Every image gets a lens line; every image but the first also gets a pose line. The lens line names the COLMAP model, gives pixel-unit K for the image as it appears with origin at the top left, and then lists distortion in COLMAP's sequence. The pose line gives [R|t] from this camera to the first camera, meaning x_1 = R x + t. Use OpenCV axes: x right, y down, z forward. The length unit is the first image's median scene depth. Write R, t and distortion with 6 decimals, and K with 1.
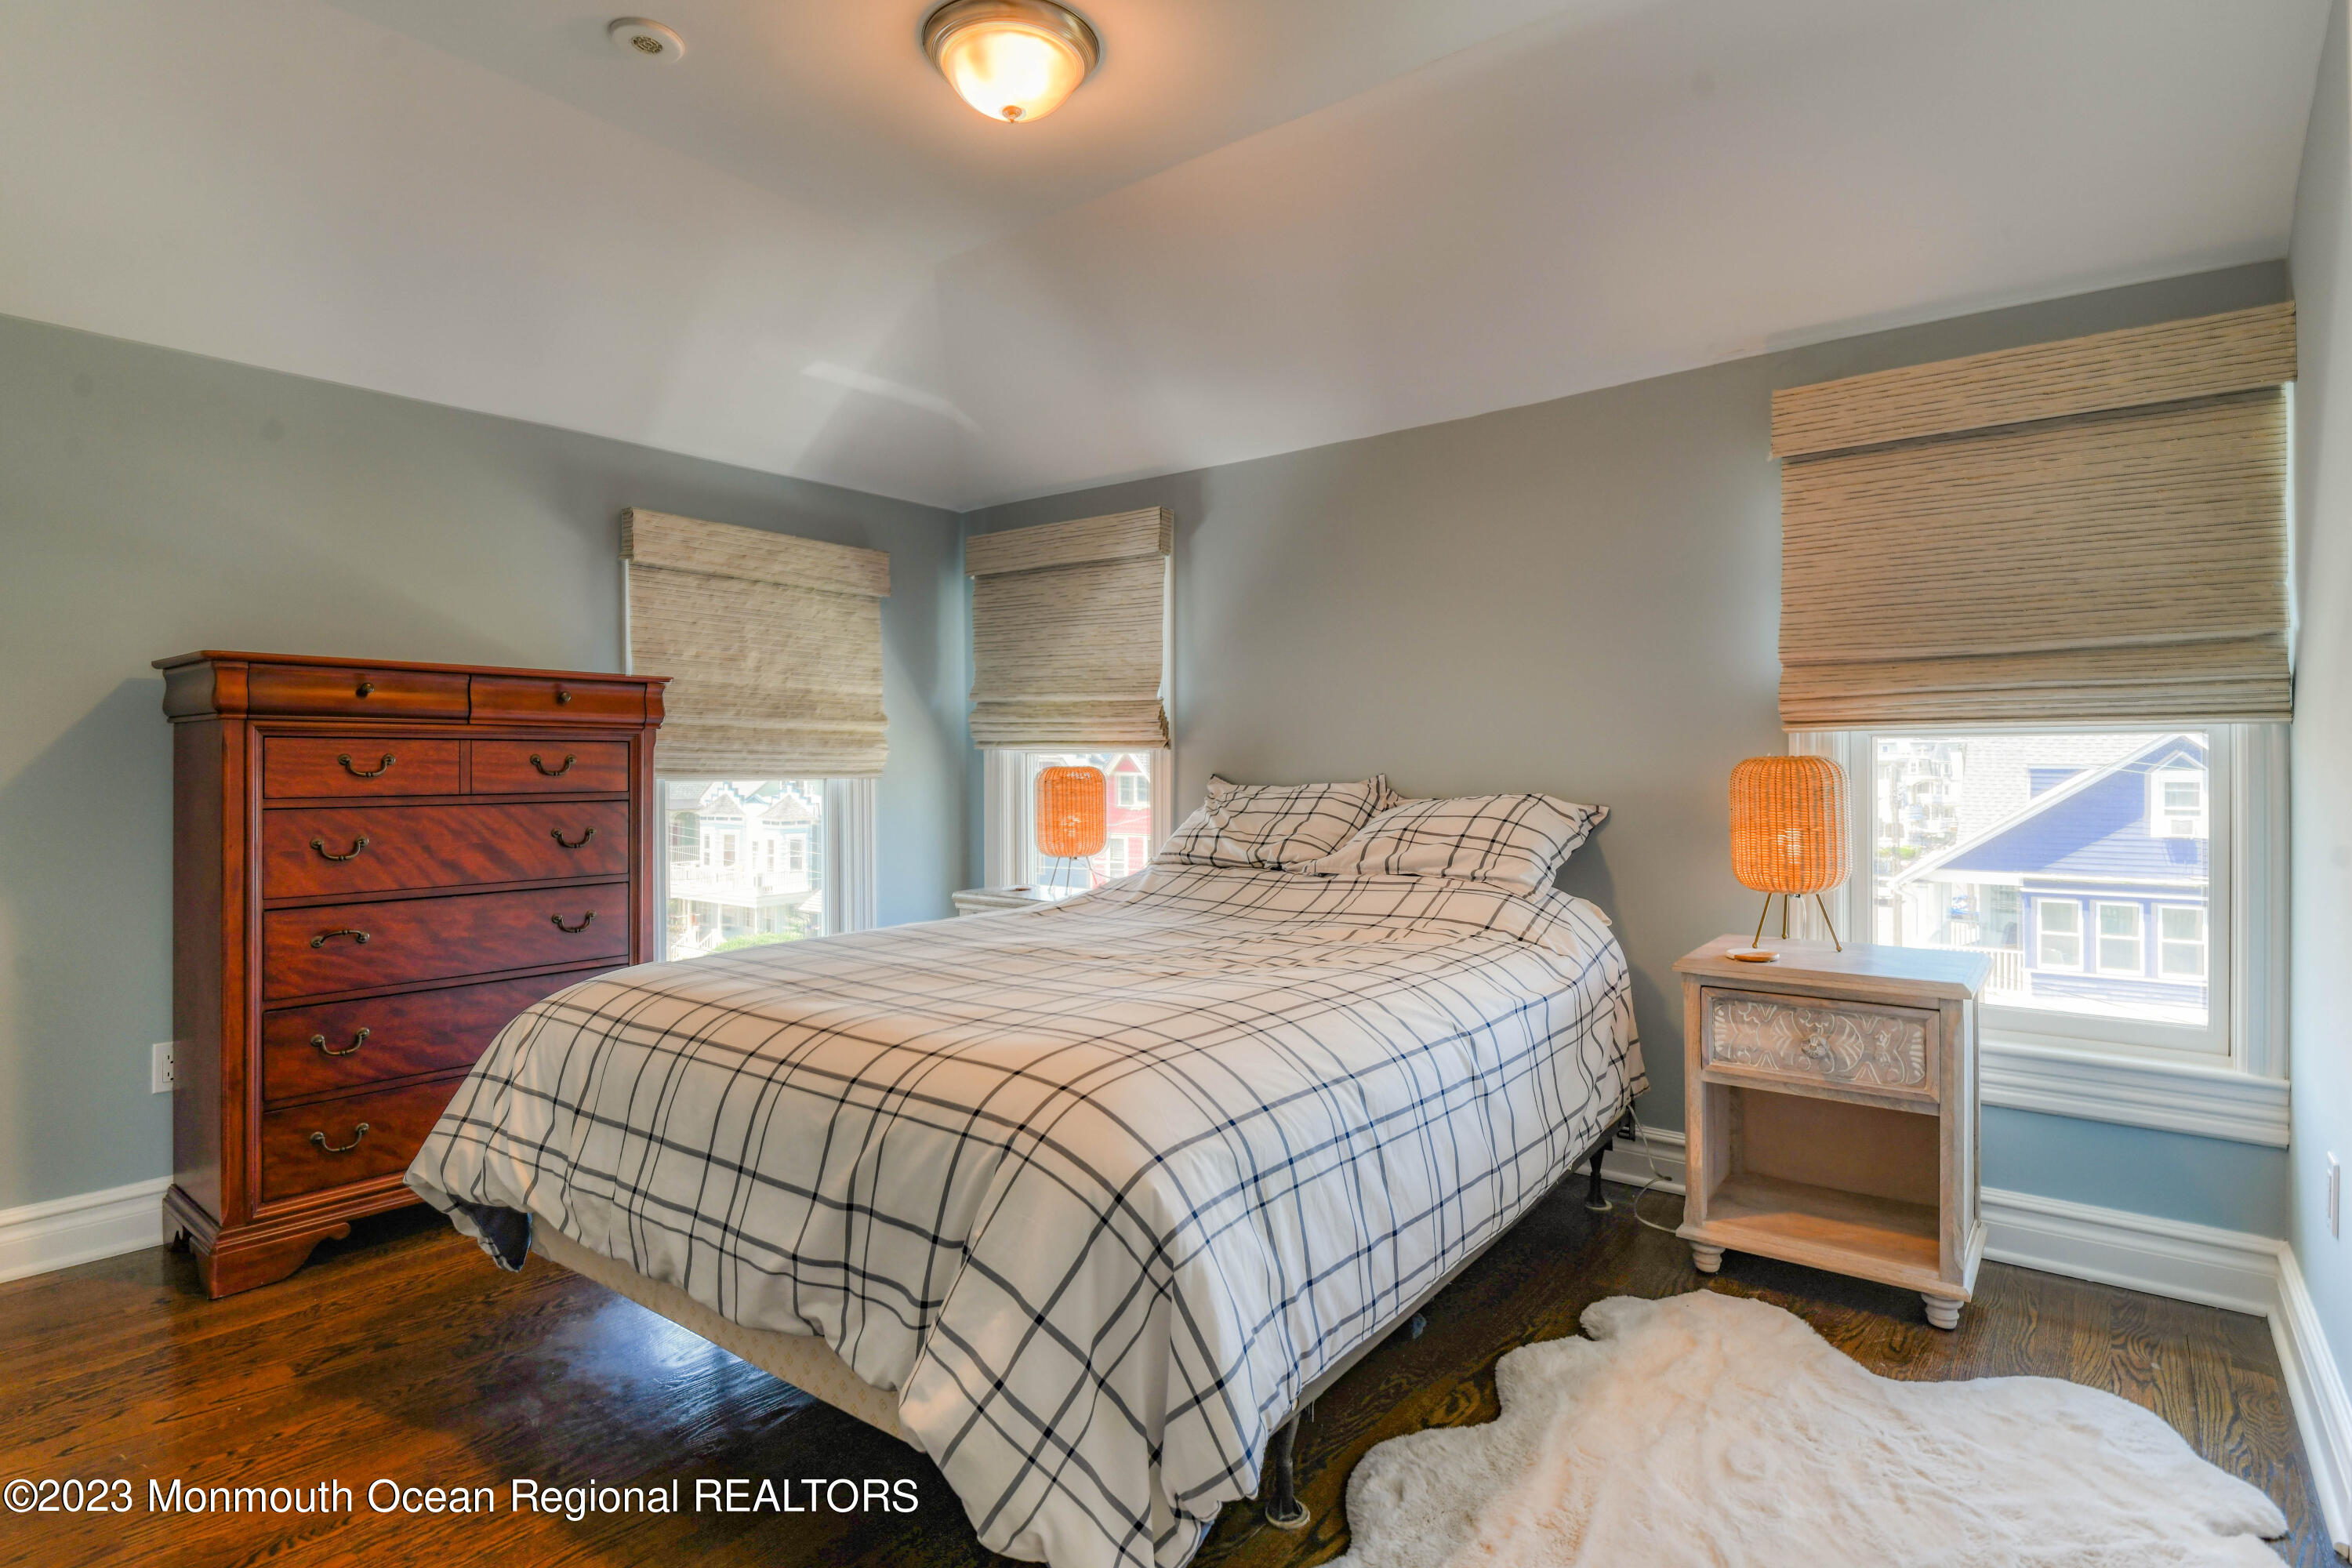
lens RADIAL K [[1200.4, 0, 1161.4], [0, 1200.4, 779.6], [0, 0, 1]] dist [-0.008699, -0.003020]
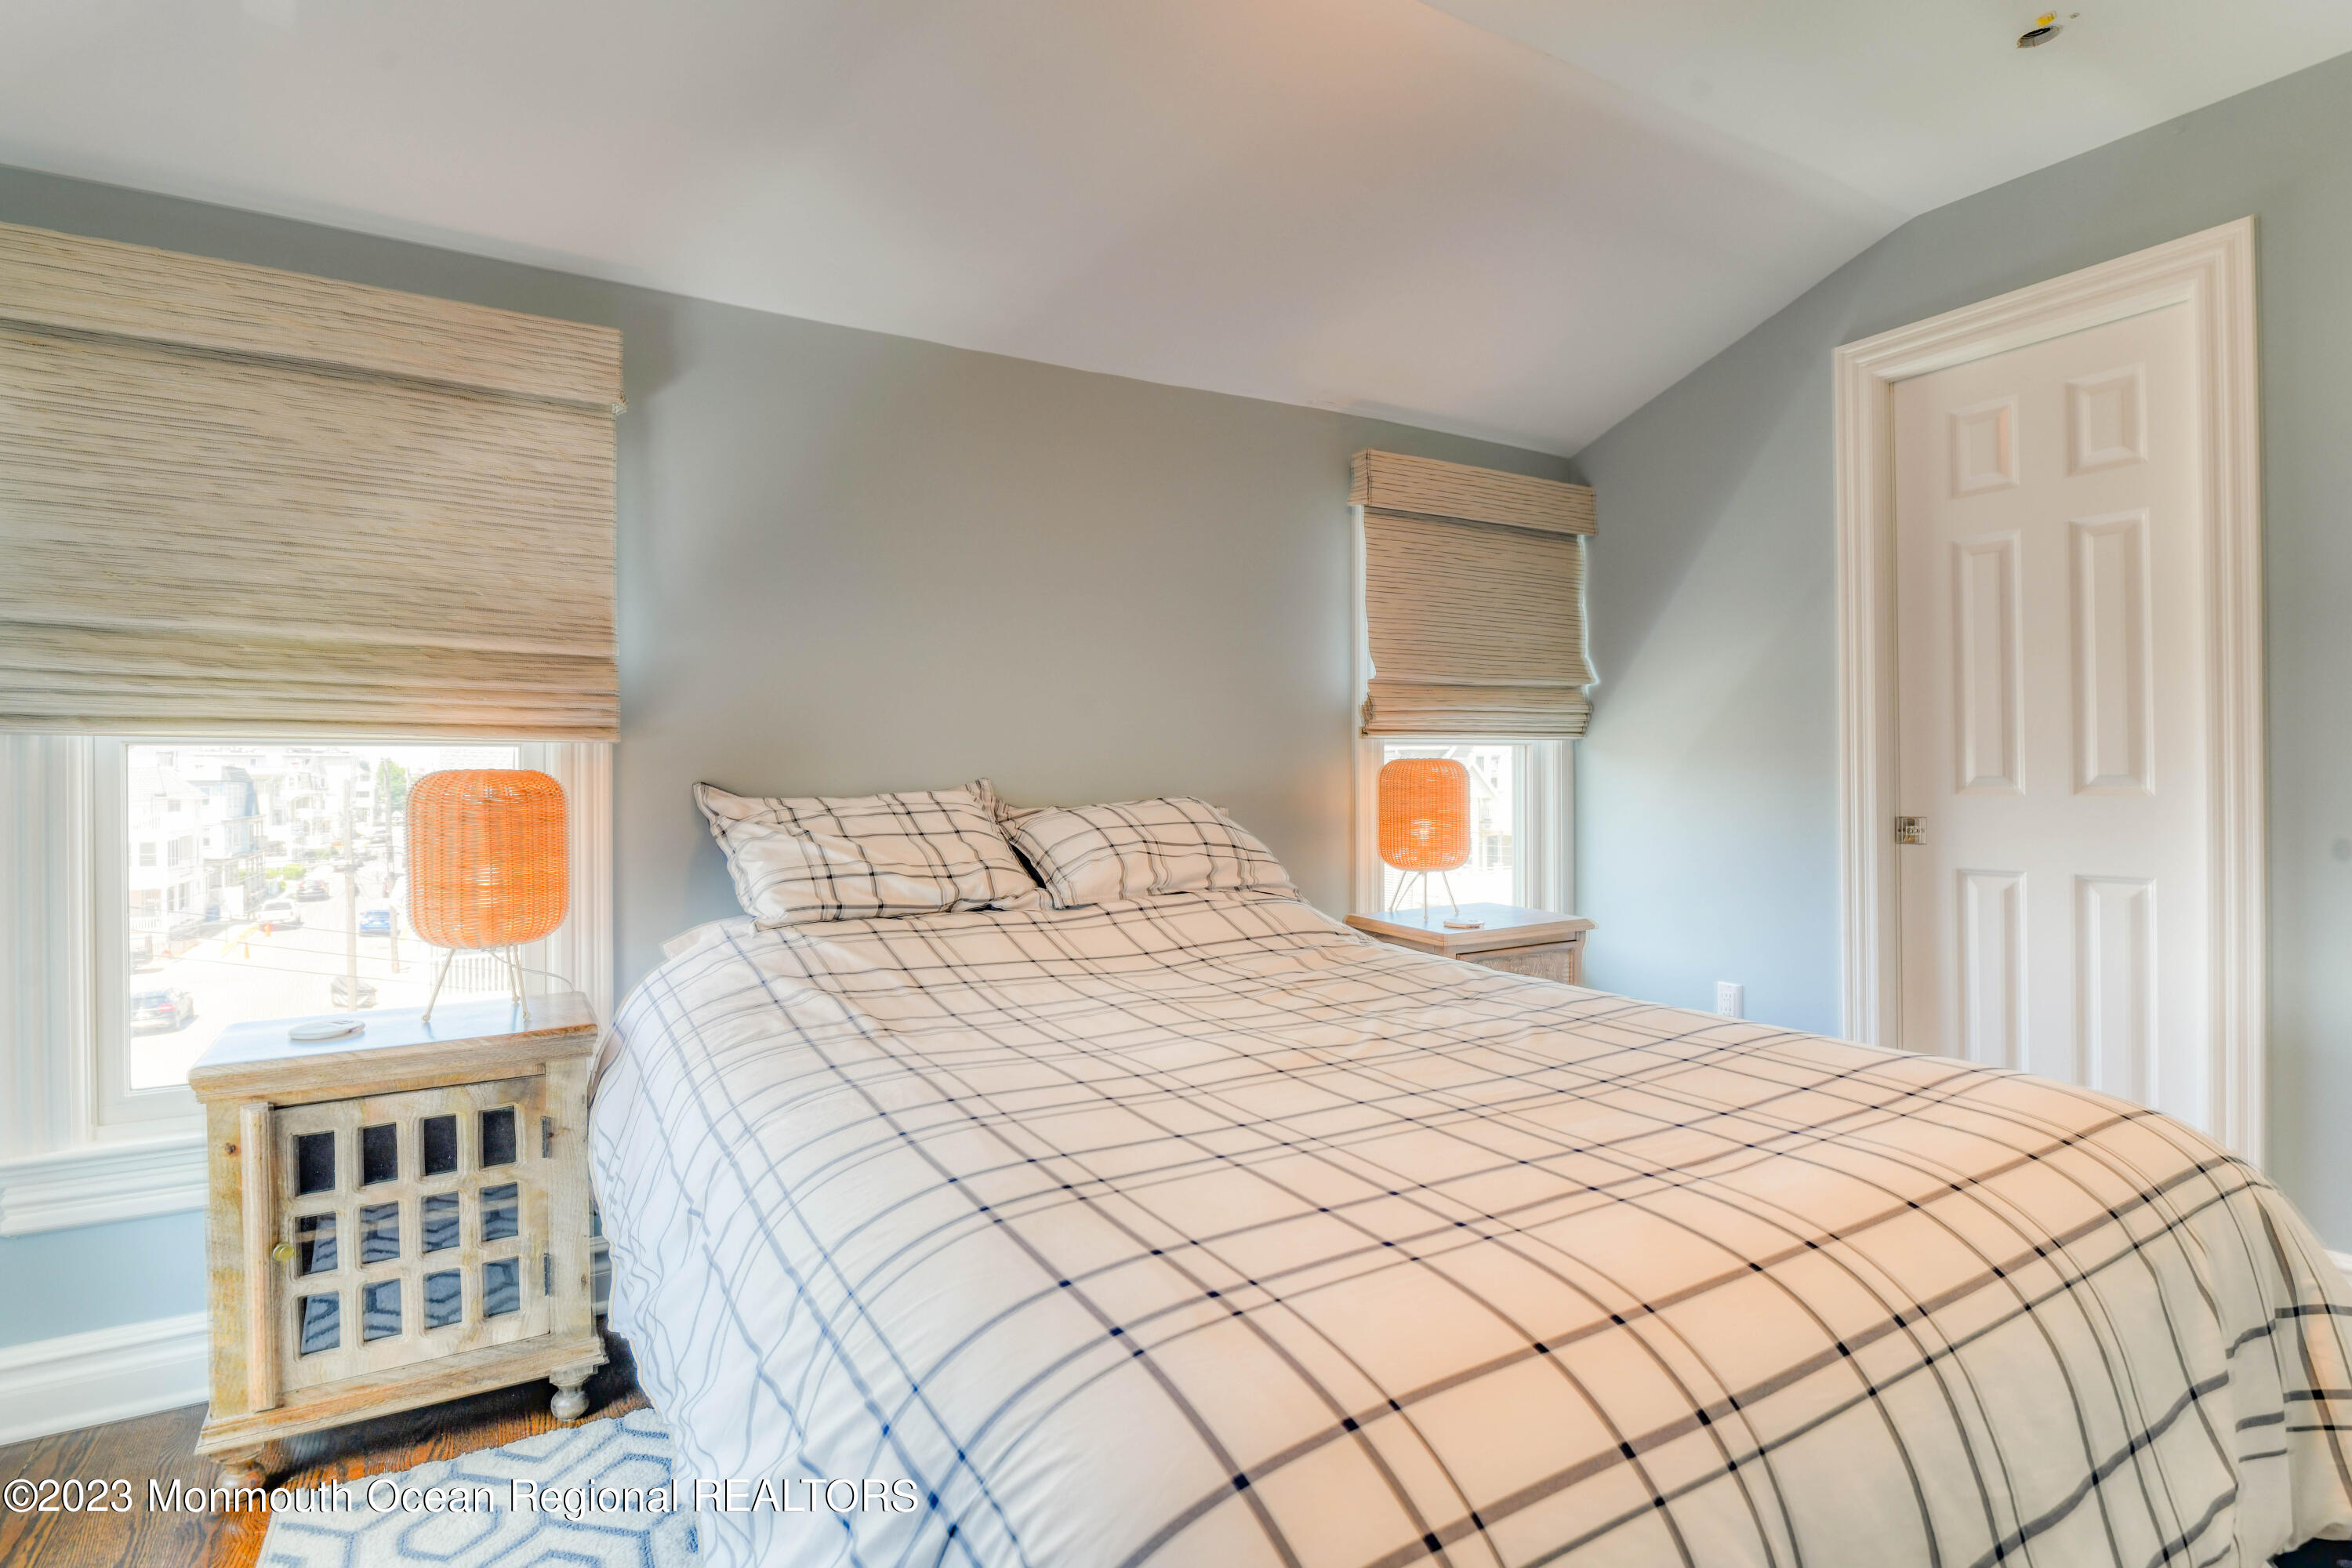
lens RADIAL K [[1200.4, 0, 1165.4], [0, 1200.4, 771.5], [0, 0, 1]] dist [-0.008699, -0.003020]
pose [[0.339517, -0.000467, 0.940600, -0.458862], [0.017829, 0.999823, -0.005939, -0.002321], [-0.940431, 0.018786, 0.339465, 0.543812]]
